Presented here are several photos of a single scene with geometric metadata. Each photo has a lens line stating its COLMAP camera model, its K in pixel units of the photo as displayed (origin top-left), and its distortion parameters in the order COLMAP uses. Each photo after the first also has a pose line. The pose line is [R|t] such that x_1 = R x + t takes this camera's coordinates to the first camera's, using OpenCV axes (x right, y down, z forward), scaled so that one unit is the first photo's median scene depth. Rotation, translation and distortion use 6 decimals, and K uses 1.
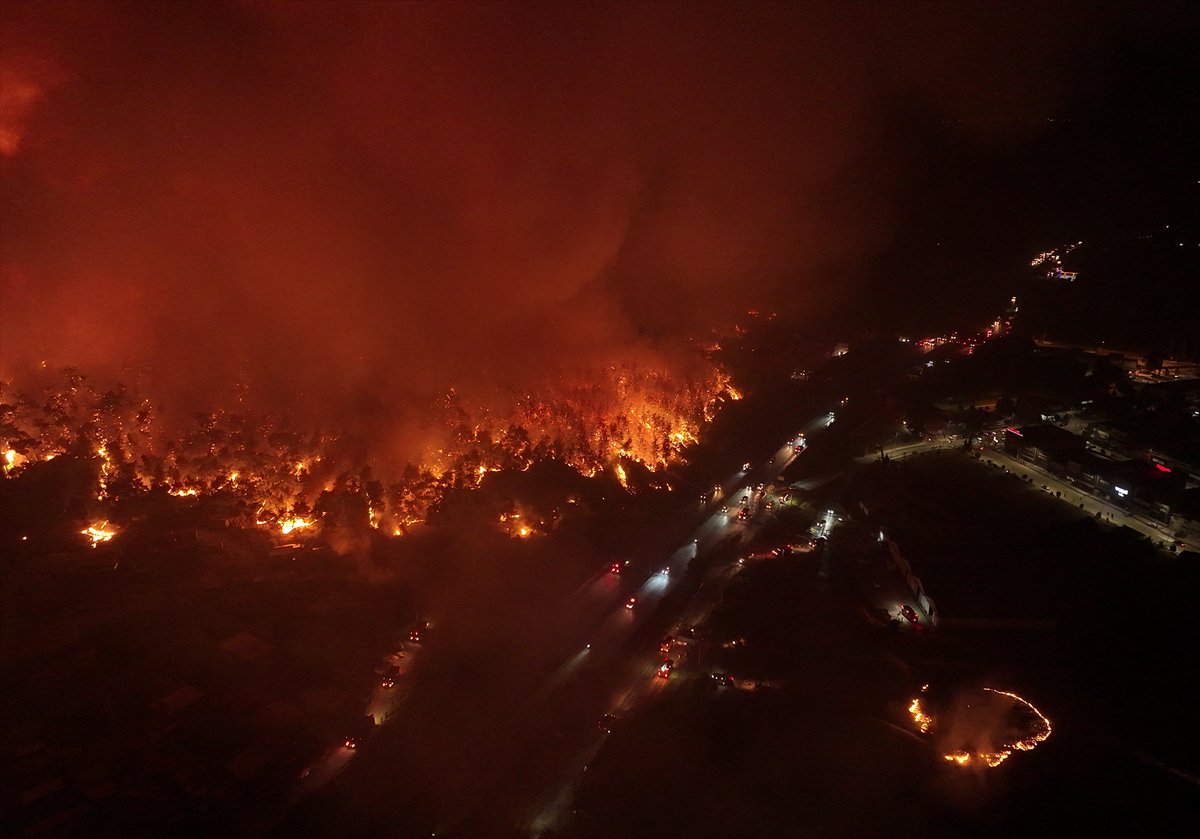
lens RADIAL K [[900.5, 0, 613.4], [0, 900.5, 446.3], [0, 0, 1]] dist [0.004155, 0.002149]
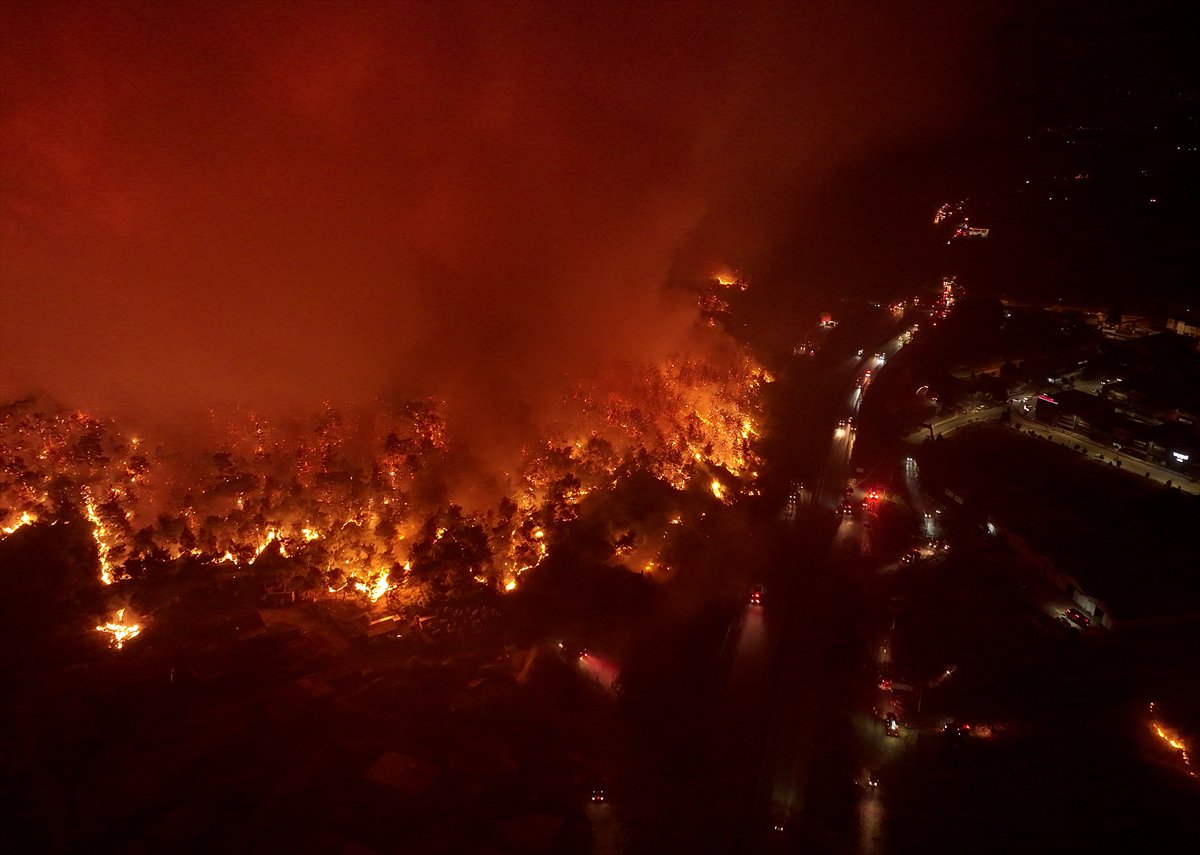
lens RADIAL K [[882.1, 0, 633.2], [0, 882.1, 460.6], [0, 0, 1]] dist [0.008657, -0.007530]
pose [[0.980383, -0.076440, 0.181674, -0.208631], [0.065279, 0.995639, 0.066648, -0.050550], [-0.185976, -0.053481, 0.981098, 0.150636]]
